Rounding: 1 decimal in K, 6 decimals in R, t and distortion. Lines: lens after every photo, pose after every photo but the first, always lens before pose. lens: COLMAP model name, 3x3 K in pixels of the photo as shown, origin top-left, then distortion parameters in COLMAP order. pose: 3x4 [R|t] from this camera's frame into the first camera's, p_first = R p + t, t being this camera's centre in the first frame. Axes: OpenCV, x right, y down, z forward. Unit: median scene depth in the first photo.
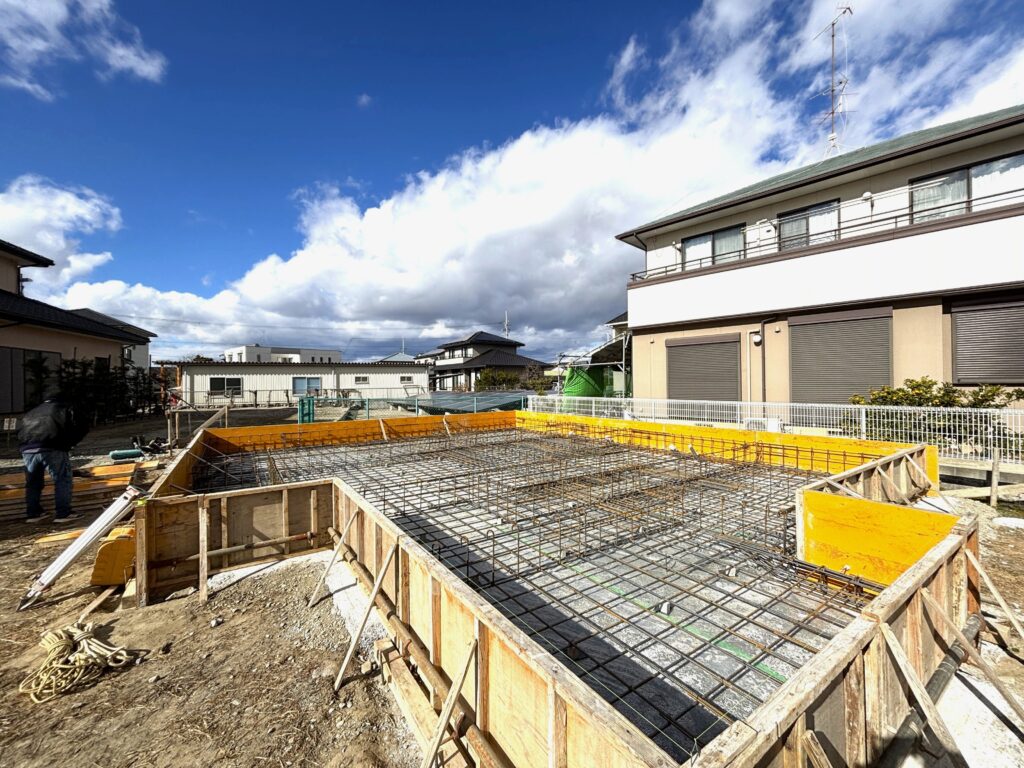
lens RADIAL K [[410.9, 0, 511.1], [0, 410.9, 383.4], [0, 0, 1]] dist [-0.003457, -0.000343]
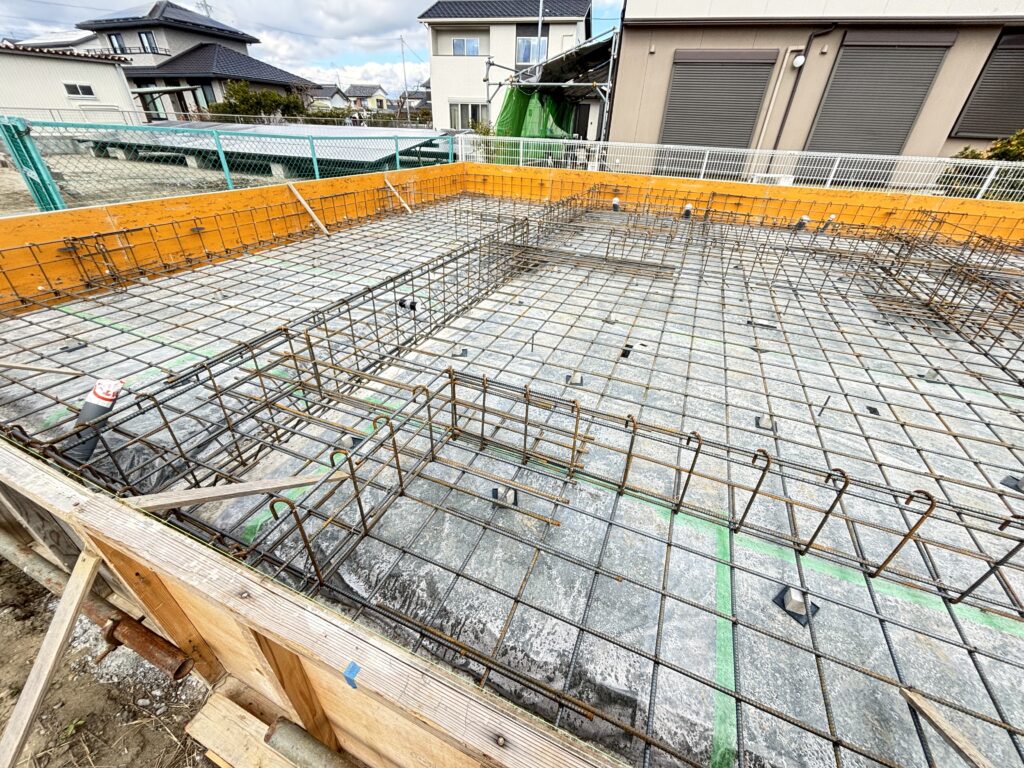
lens RADIAL K [[410.9, 0, 512.4], [0, 410.9, 380.5], [0, 0, 1]] dist [-0.003457, -0.000343]
pose [[0.833669, -0.263974, 0.485092, -0.376887], [-0.038704, 0.848282, 0.528128, 0.018679], [-0.550907, -0.459059, 0.696969, 0.389911]]
